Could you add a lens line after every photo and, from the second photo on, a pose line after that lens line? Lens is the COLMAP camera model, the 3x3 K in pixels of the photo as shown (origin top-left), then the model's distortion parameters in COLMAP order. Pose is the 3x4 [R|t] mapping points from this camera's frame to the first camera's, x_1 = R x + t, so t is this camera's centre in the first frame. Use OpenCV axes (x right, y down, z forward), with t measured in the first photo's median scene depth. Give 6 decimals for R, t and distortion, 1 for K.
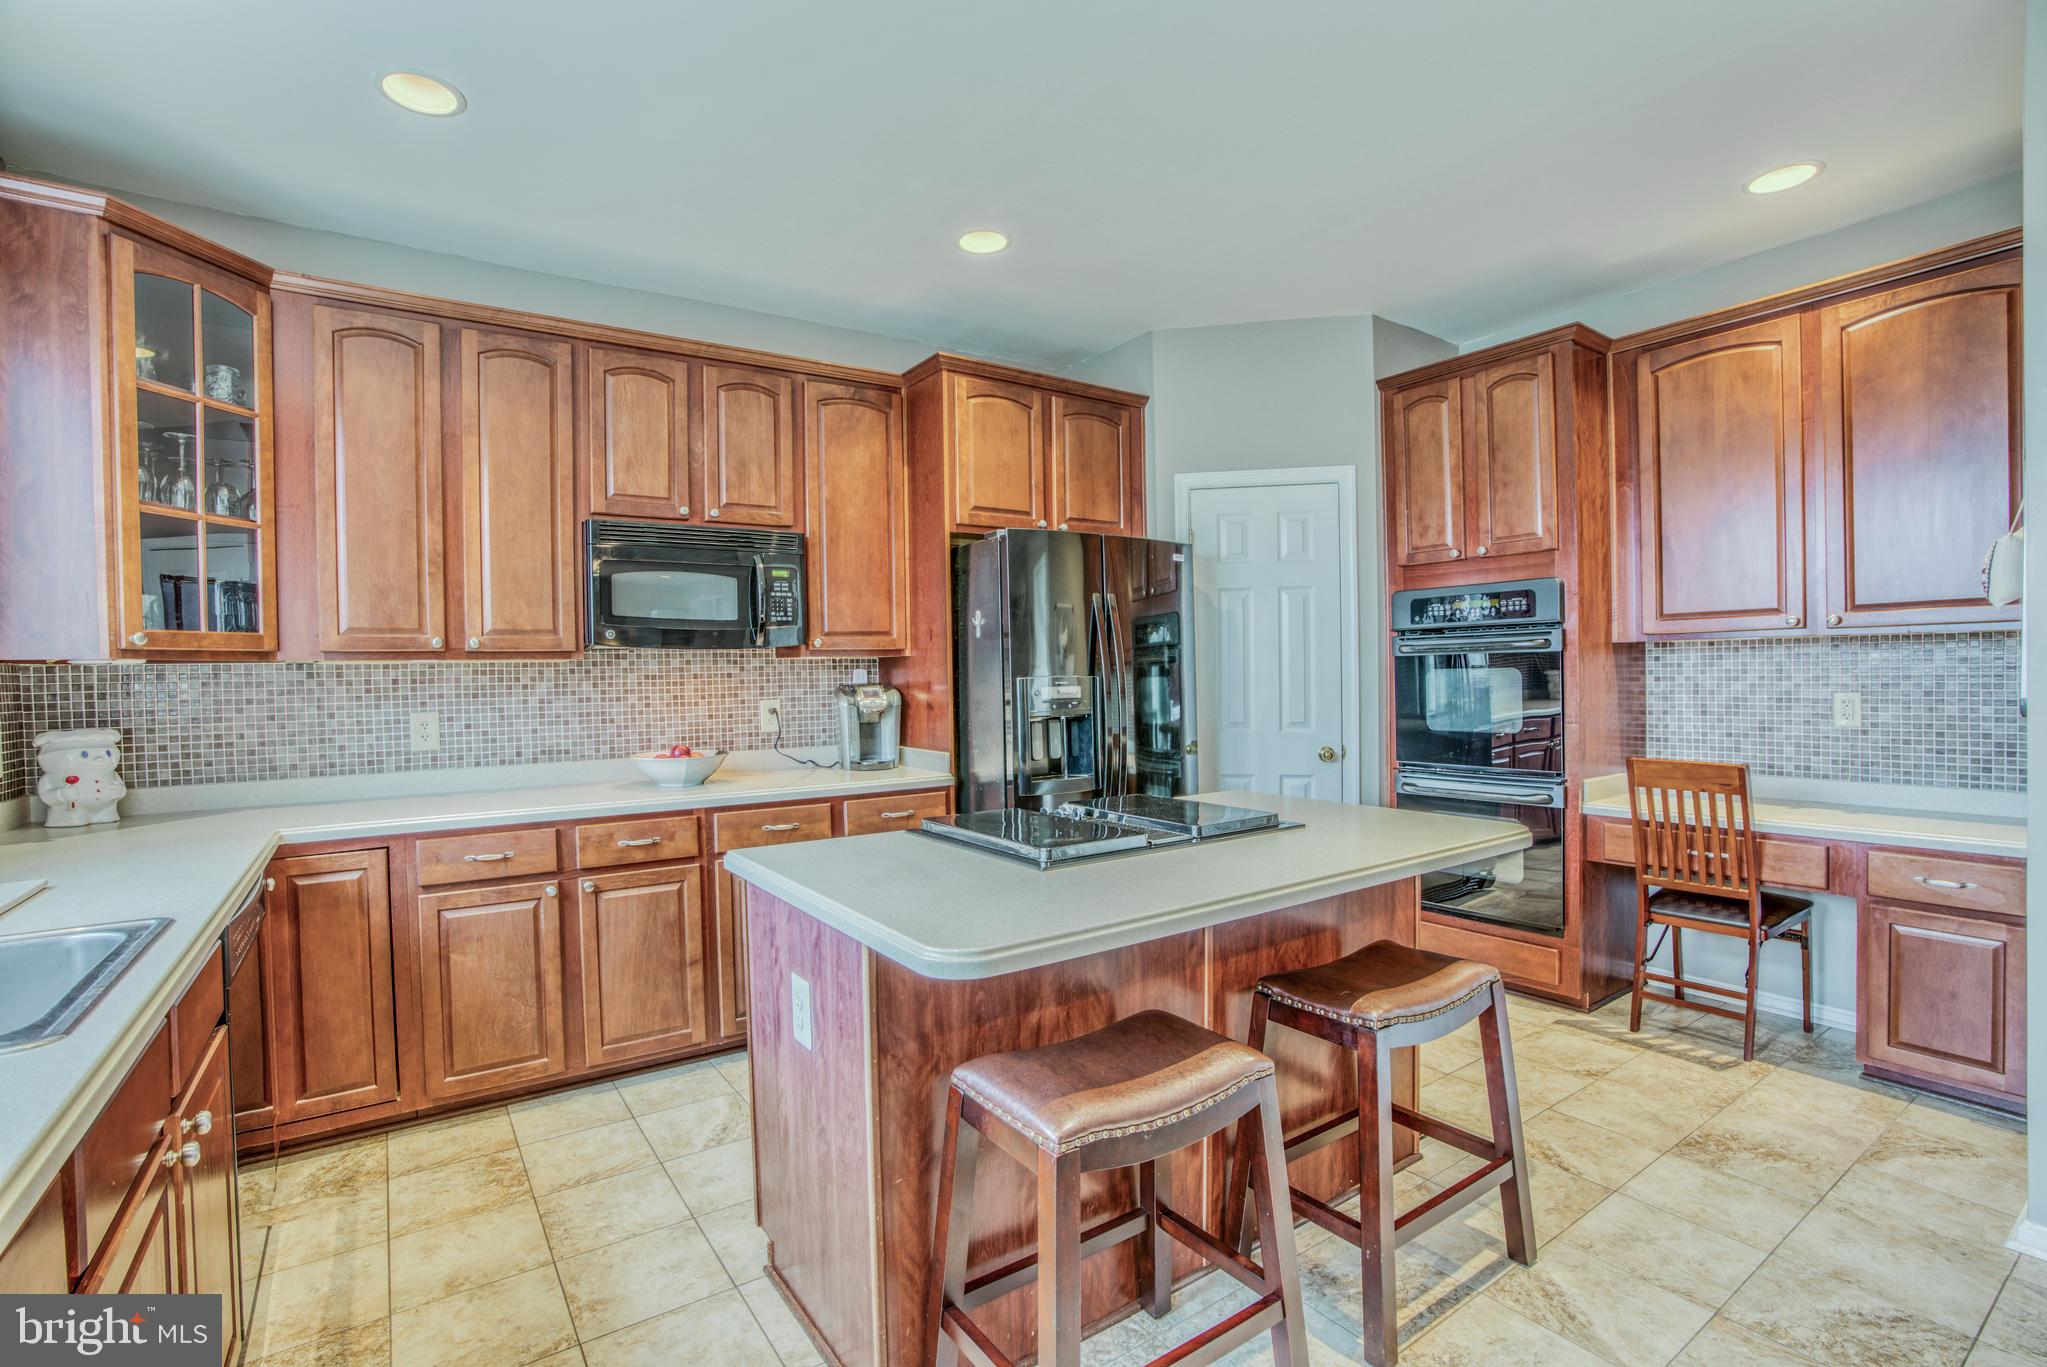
lens RADIAL K [[941.9, 0, 1004.6], [0, 941.9, 685.2], [0, 0, 1]] dist [-0.071548, 0.029264]
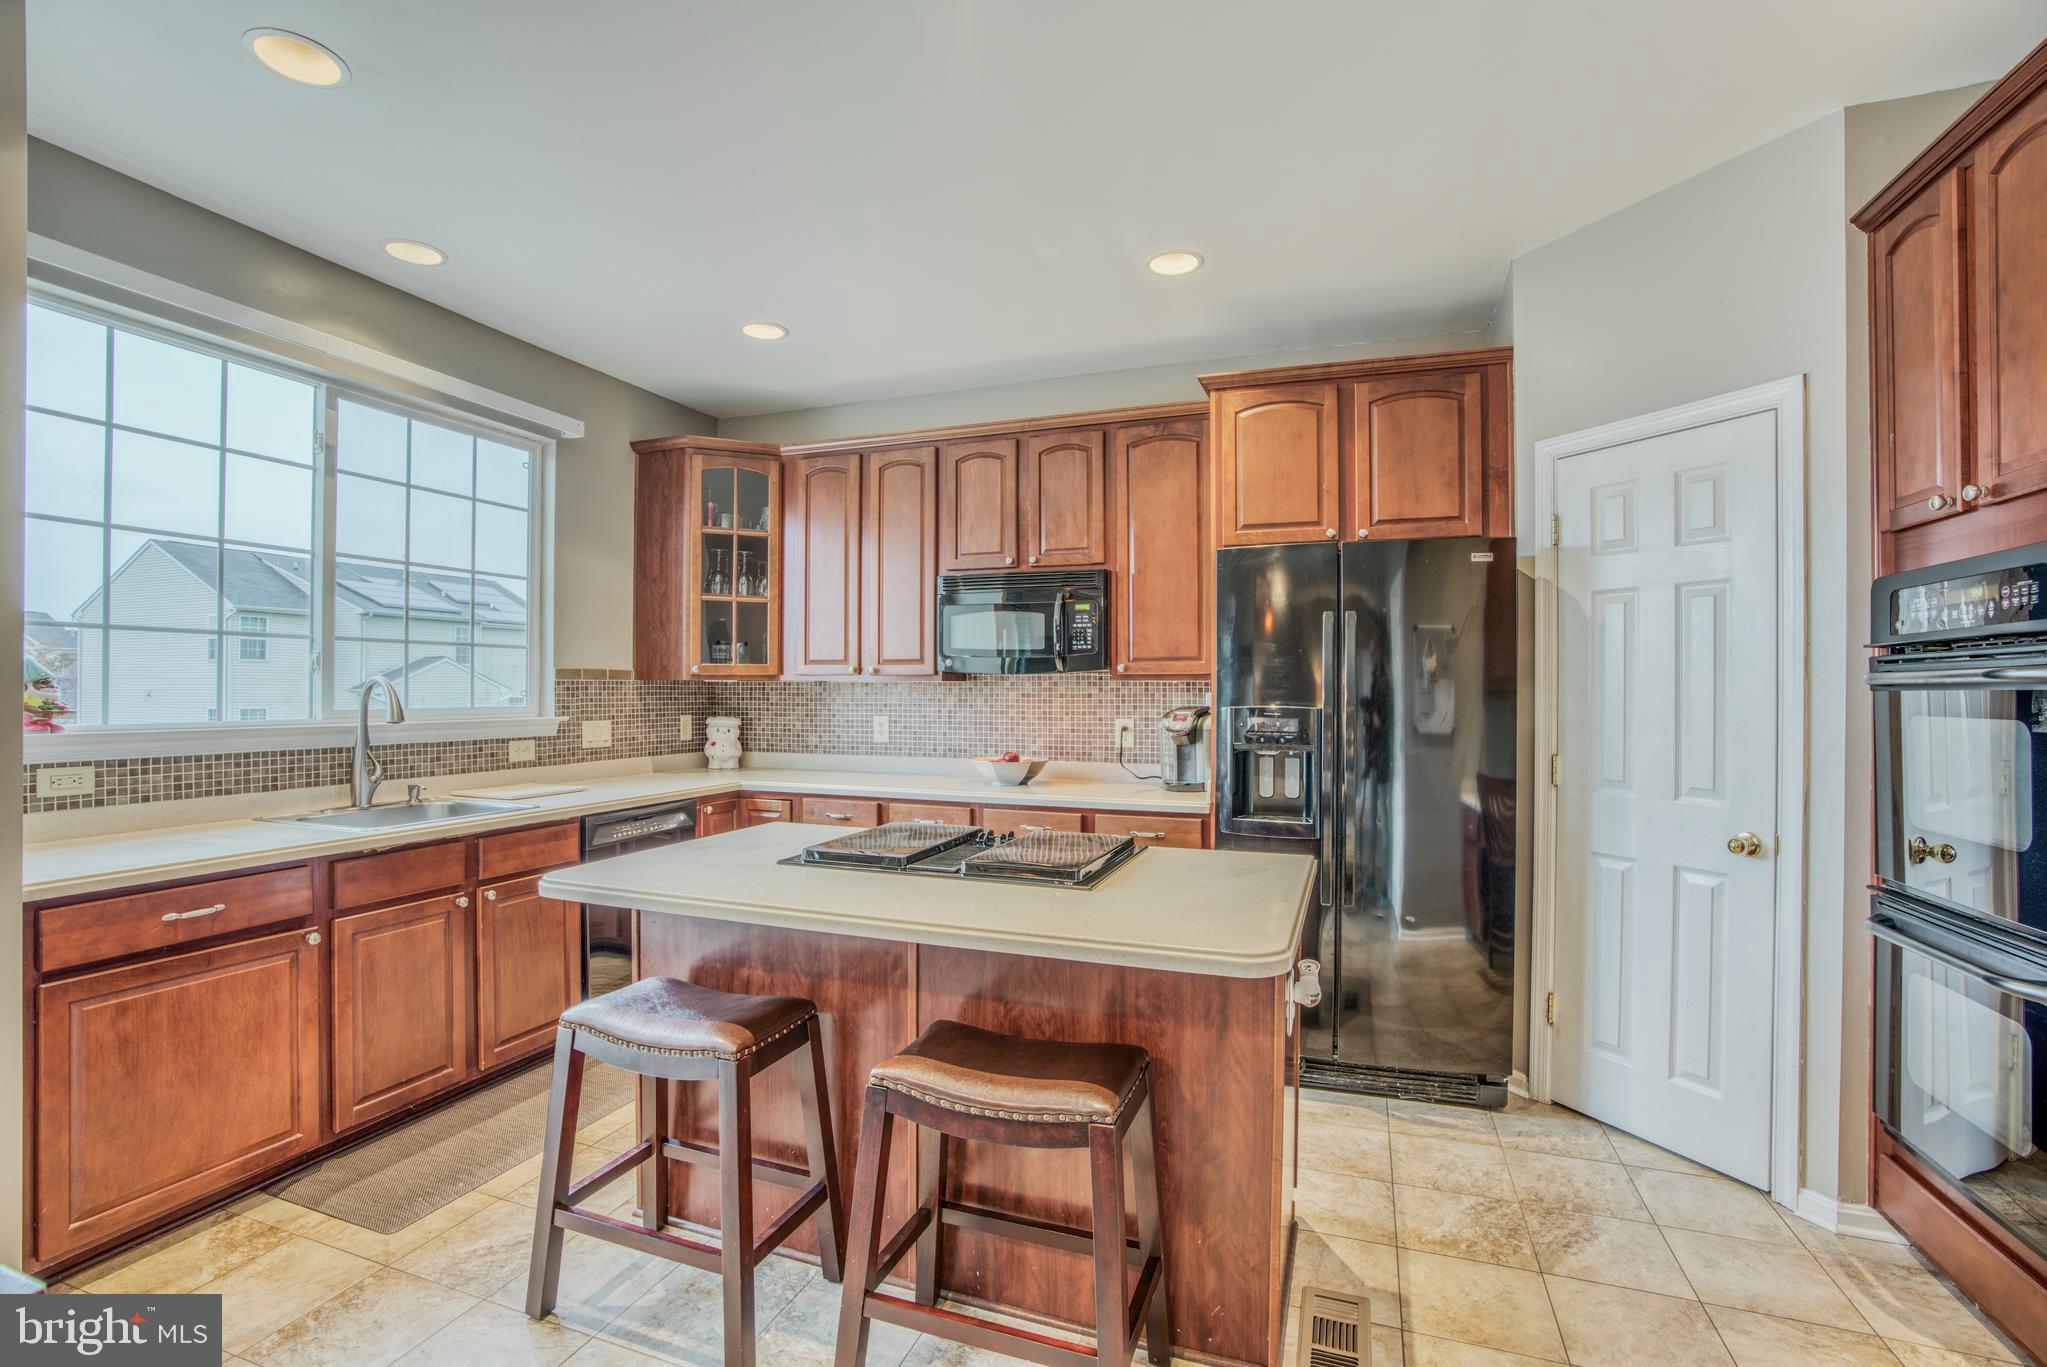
lens RADIAL K [[941.9, 0, 1004.6], [0, 941.9, 685.2], [0, 0, 1]] dist [-0.071548, 0.029264]
pose [[0.574598, 0.016891, -0.818262, 0.654952], [-0.025083, 0.999681, 0.003022, -0.026617], [0.818051, 0.018788, 0.574838, 0.279329]]
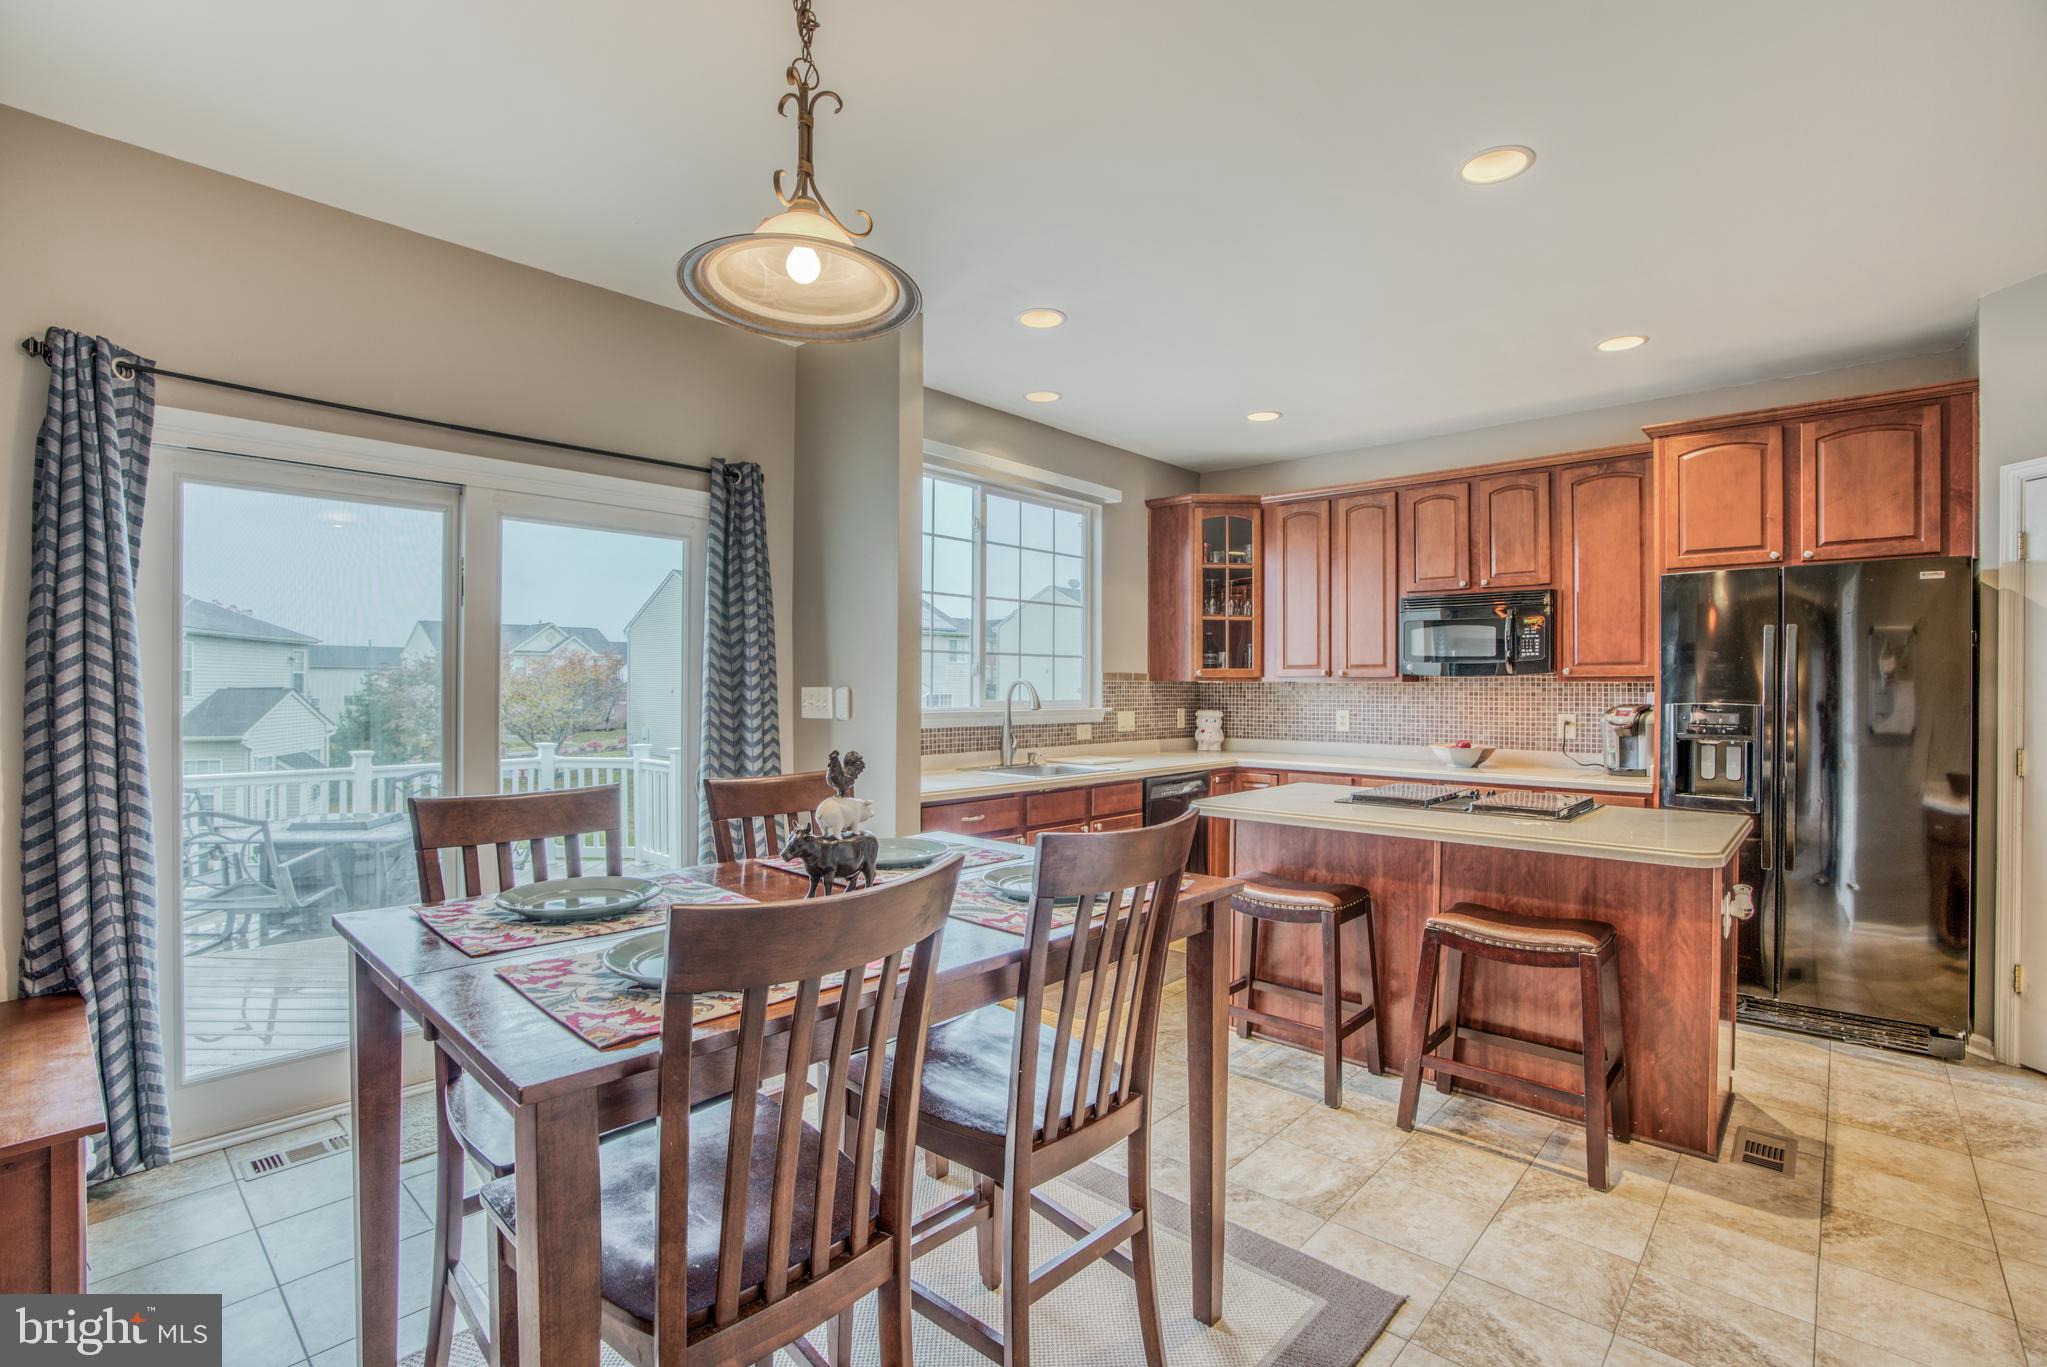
lens RADIAL K [[938.9, 0, 1016.2], [0, 938.9, 687.9], [0, 0, 1]] dist [-0.063149, 0.026778]
pose [[0.231221, 0.020495, -0.972685, 0.919653], [-0.023504, 0.999604, 0.015475, -0.025265], [0.972617, 0.019283, 0.231611, -0.037984]]
